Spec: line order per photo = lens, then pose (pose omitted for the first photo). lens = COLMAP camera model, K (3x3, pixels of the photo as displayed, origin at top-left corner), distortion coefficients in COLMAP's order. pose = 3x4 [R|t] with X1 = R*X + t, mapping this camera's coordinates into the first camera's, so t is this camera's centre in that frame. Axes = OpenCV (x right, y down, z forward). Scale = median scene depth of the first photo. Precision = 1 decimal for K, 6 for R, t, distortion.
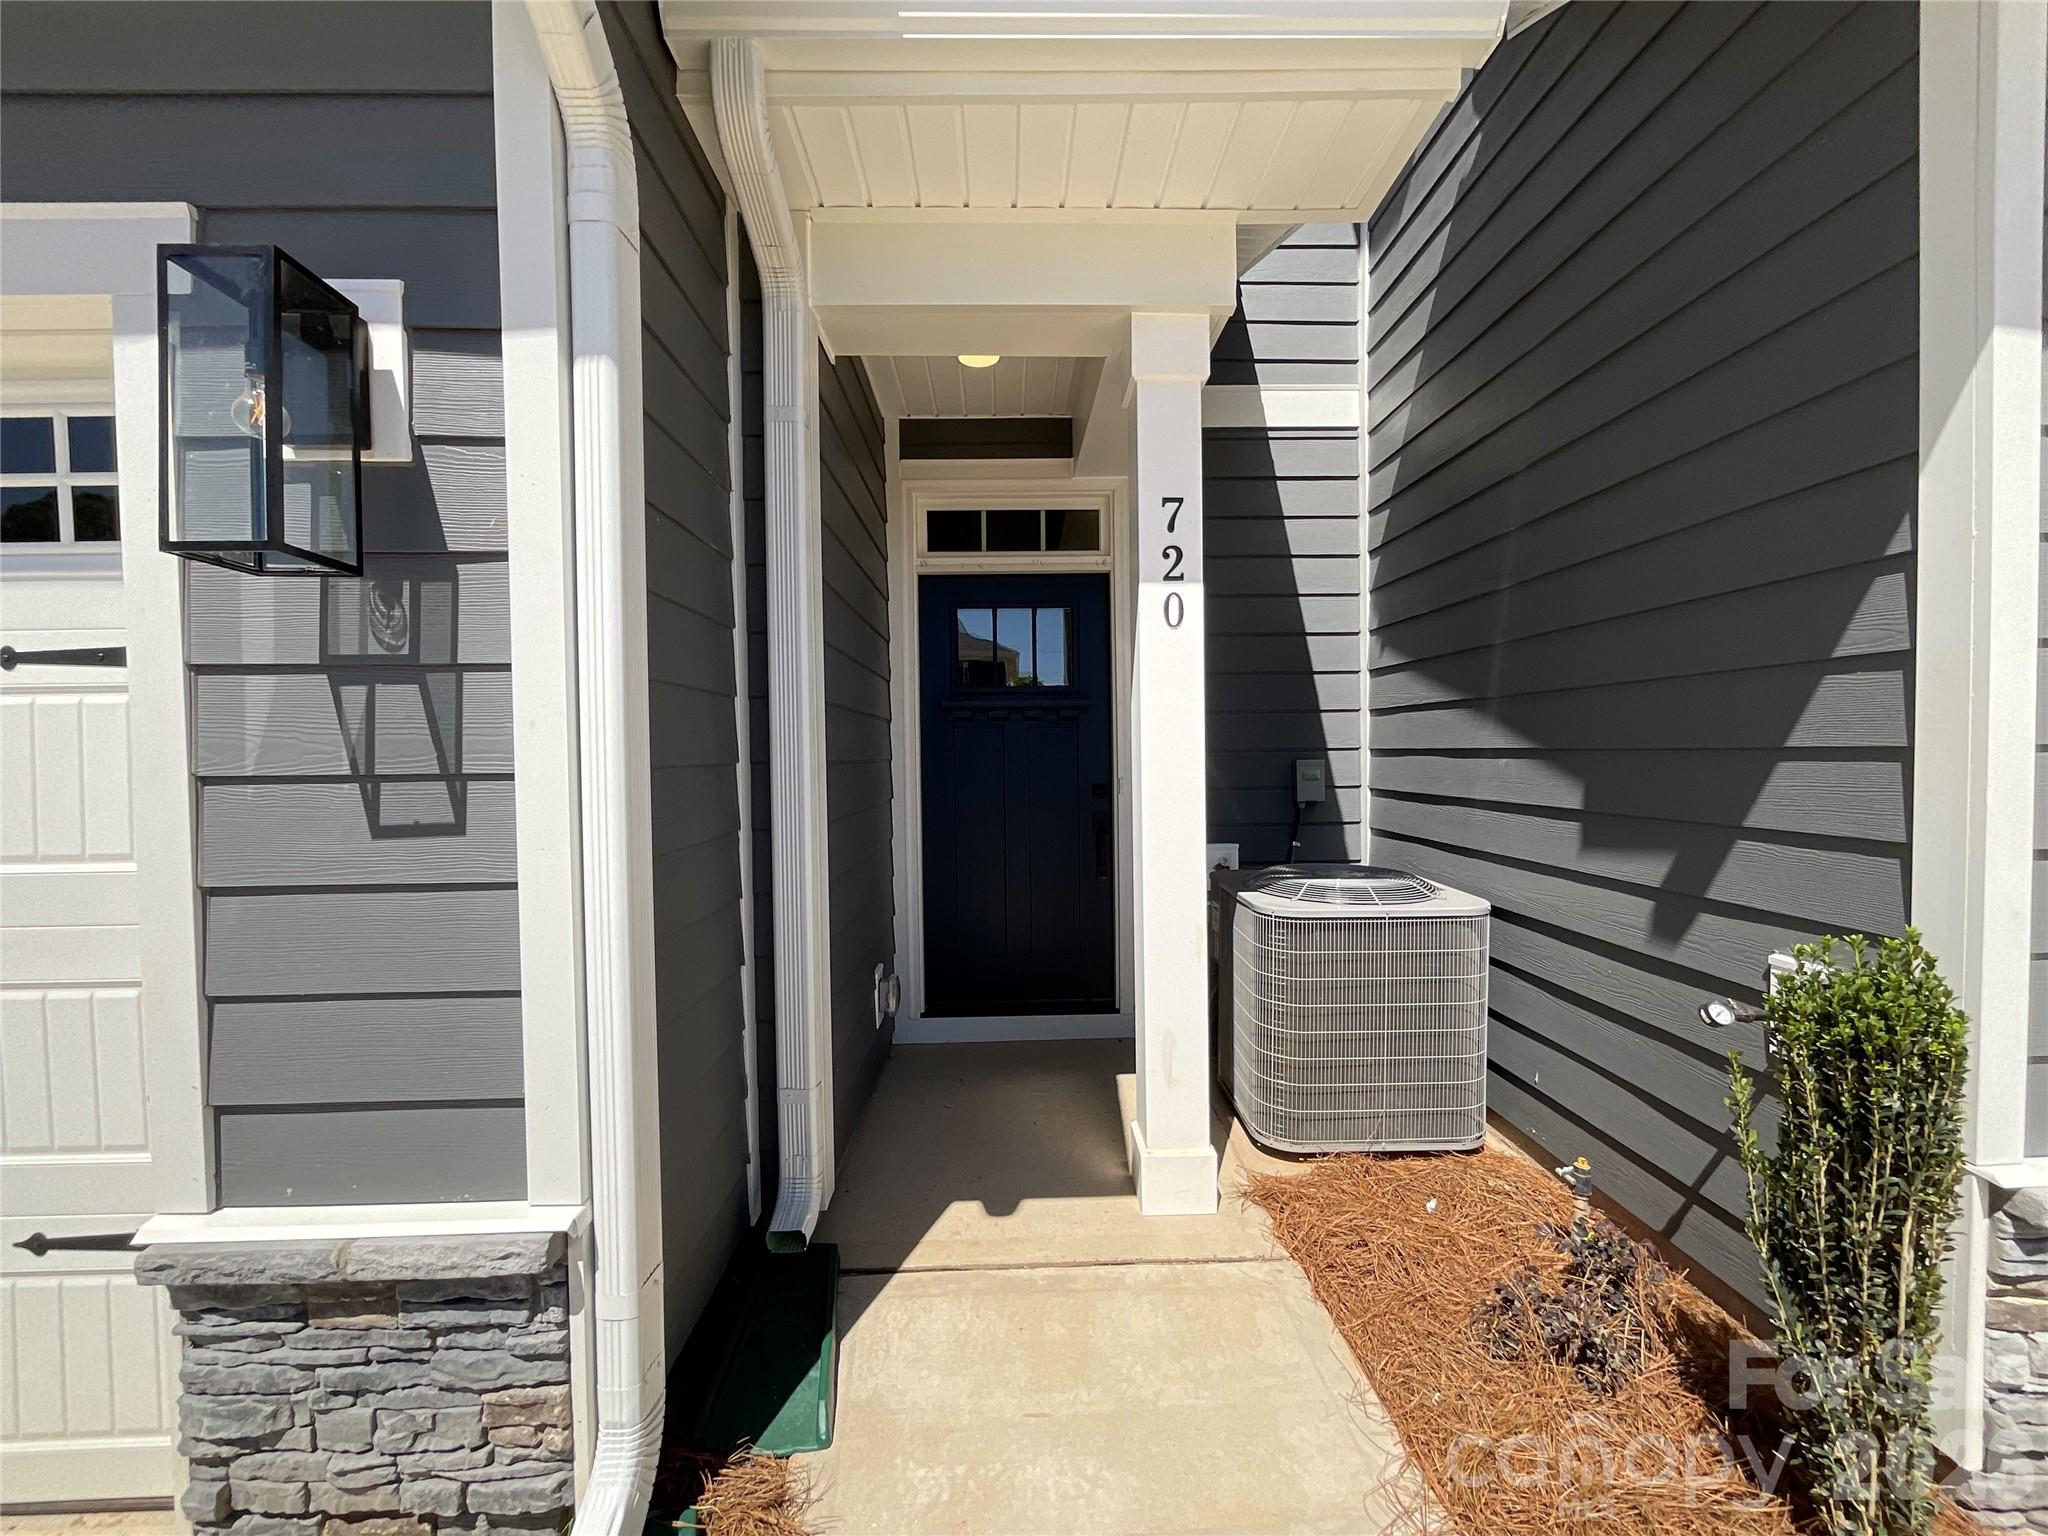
lens RADIAL K [[837.9, 0, 1021.1], [0, 837.9, 769.9], [0, 0, 1]] dist [0.000113, -0.000123]
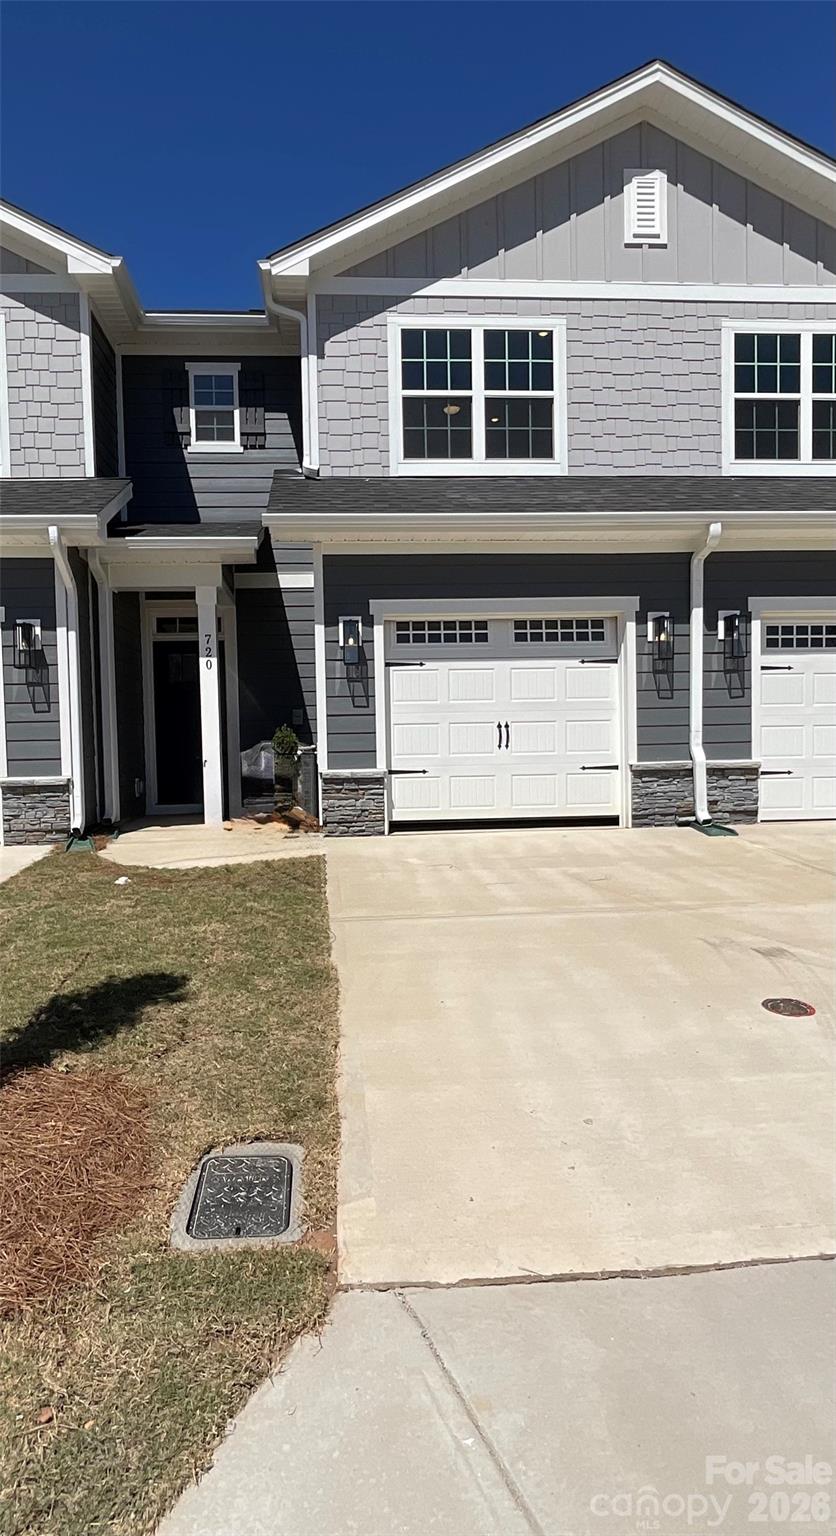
lens RADIAL K [[921.6, 0, 418.0], [0, 921.6, 768.0], [0, 0, 1]] dist [0.000460, -0.000064]
pose [[0.997924, -0.007678, 0.063949, 1.474439], [0.006869, 0.999894, 0.012869, 0.399021], [-0.064041, -0.012403, 0.997870, -5.568934]]
